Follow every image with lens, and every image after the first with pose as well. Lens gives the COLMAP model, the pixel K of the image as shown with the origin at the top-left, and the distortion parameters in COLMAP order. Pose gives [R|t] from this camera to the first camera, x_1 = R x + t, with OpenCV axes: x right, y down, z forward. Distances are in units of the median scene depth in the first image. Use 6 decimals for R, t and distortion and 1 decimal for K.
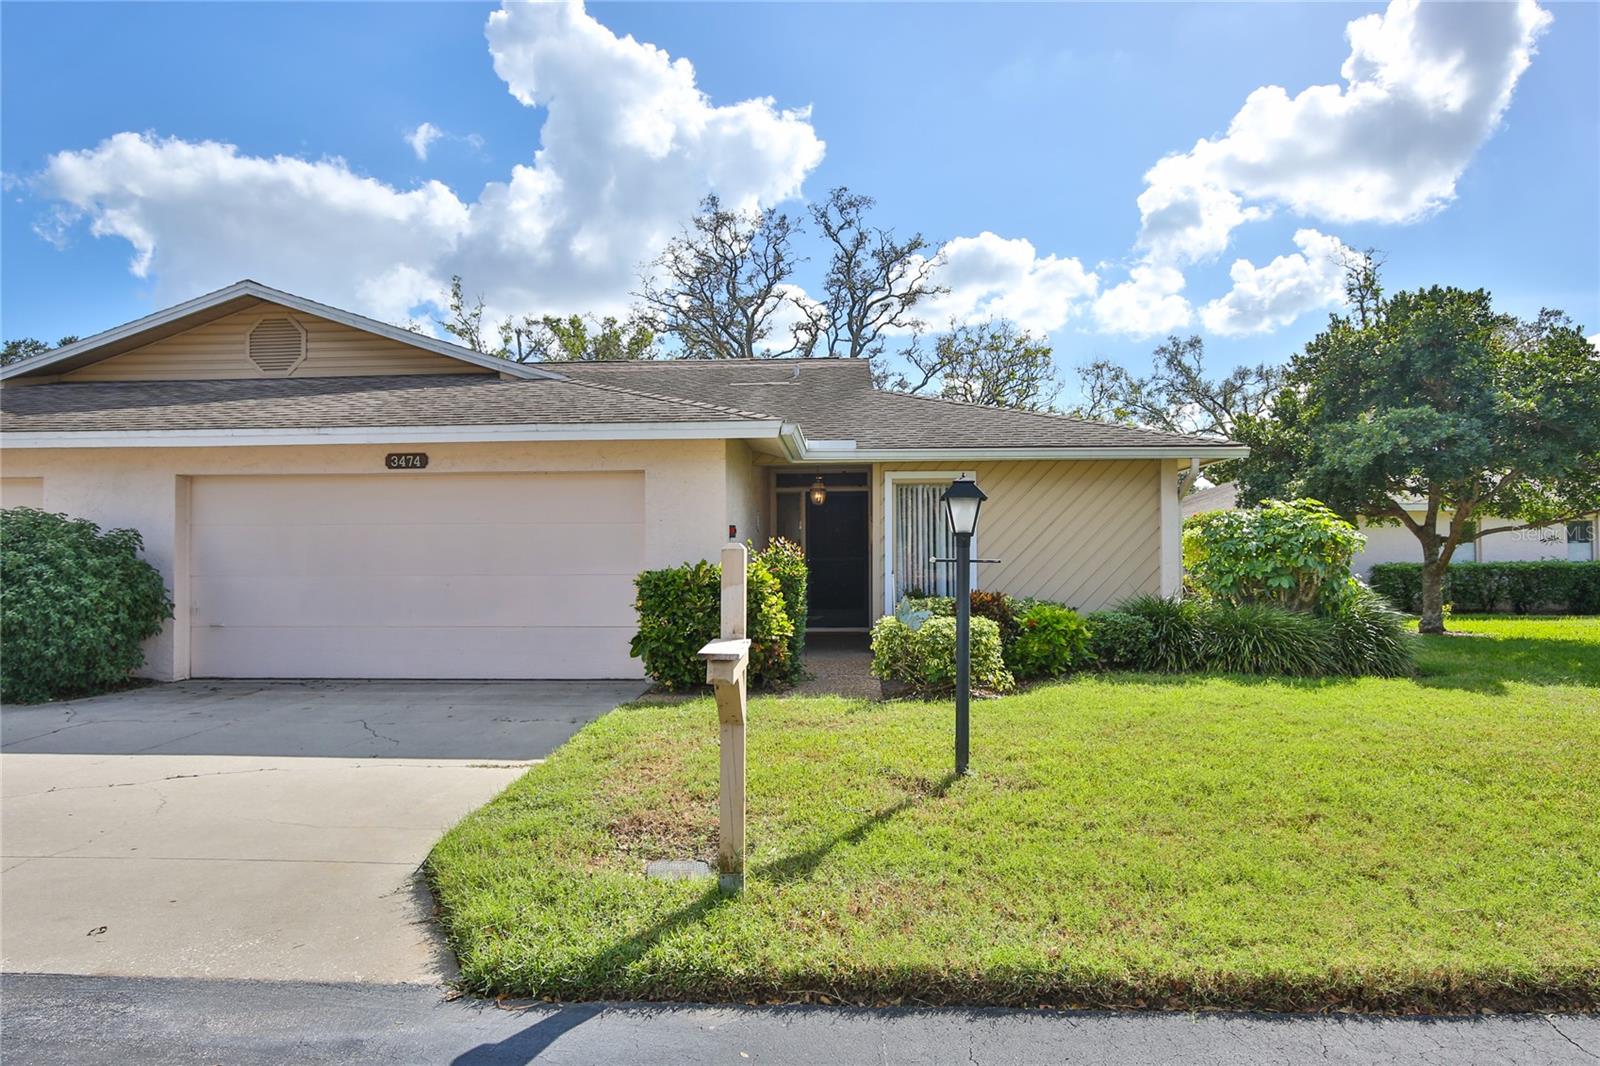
lens RADIAL K [[975.6, 0, 791.9], [0, 975.6, 517.1], [0, 0, 1]] dist [-0.001574, 0.002053]
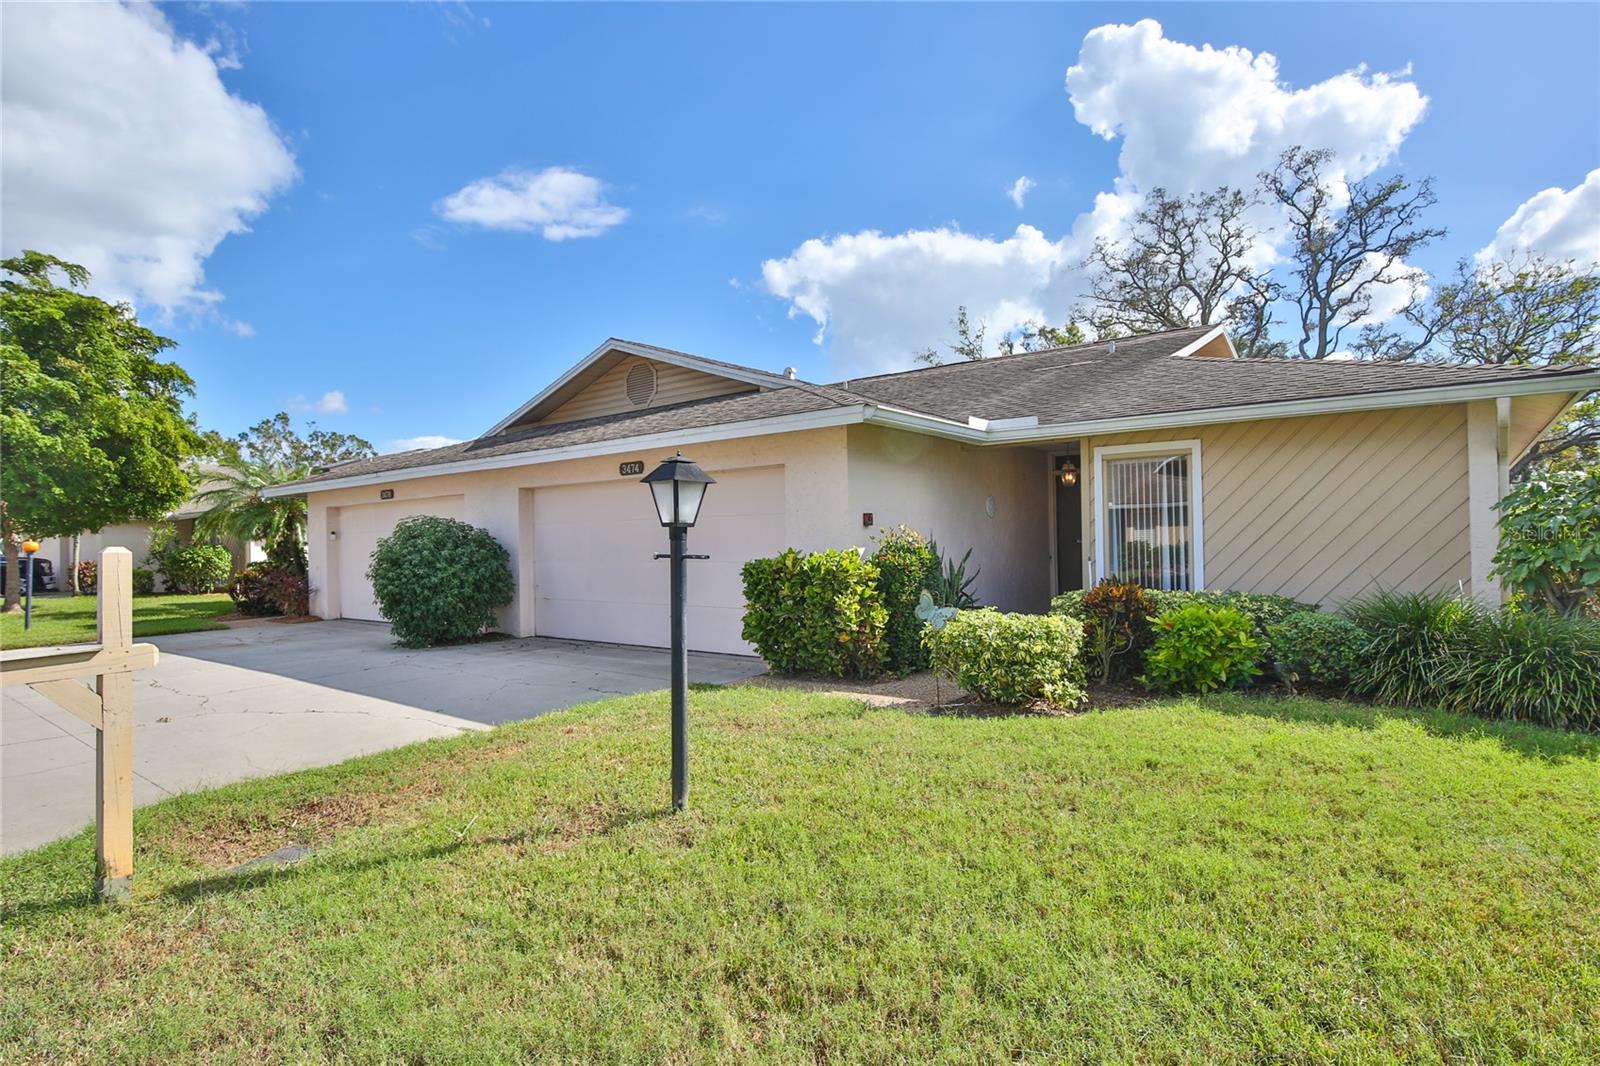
lens RADIAL K [[827.8, 0, 808.2], [0, 827.8, 522.3], [0, 0, 1]] dist [-0.017979, -0.002560]
pose [[0.829344, -0.022426, -0.558288, 0.320648], [0.034120, 0.999362, 0.010542, 0.005822], [0.557696, -0.027791, 0.829580, 0.230256]]
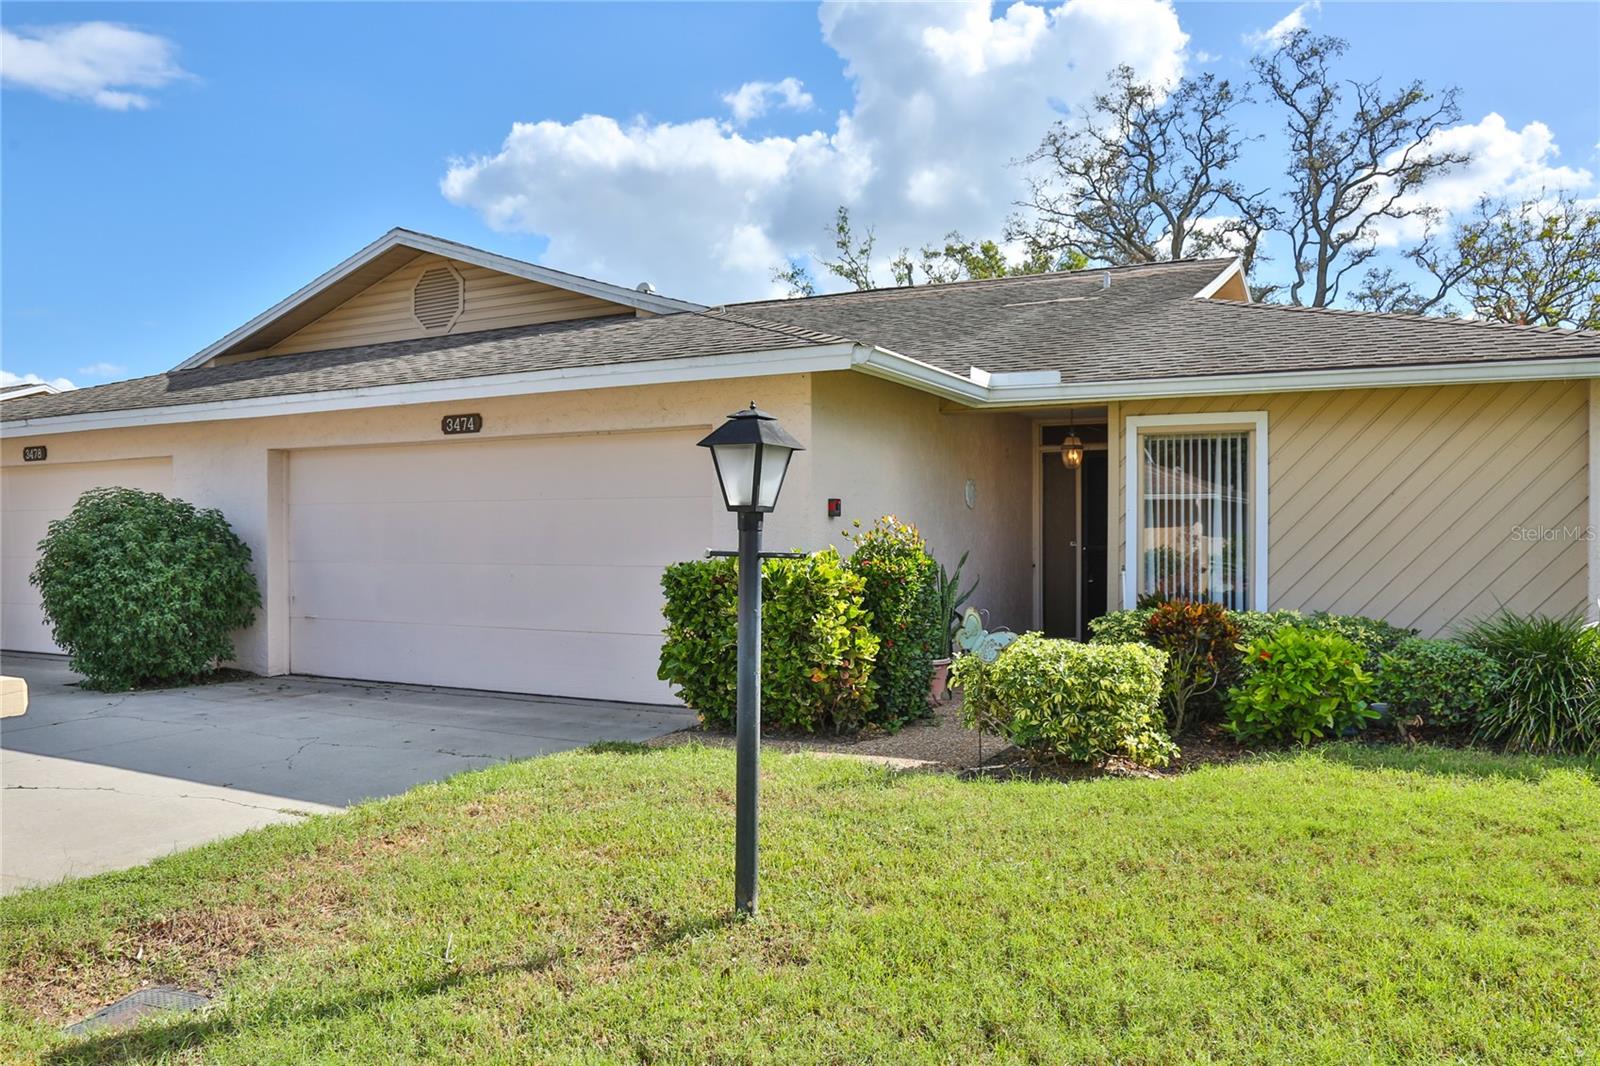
lens RADIAL K [[1205.5, 0, 802.1], [0, 1205.5, 532.1], [0, 0, 1]] dist [-0.092929, 0.039118]
pose [[0.913517, 0.002137, -0.406796, 0.239247], [0.011270, 0.999469, 0.030558, 0.004830], [0.406645, -0.032499, 0.913008, 0.175117]]
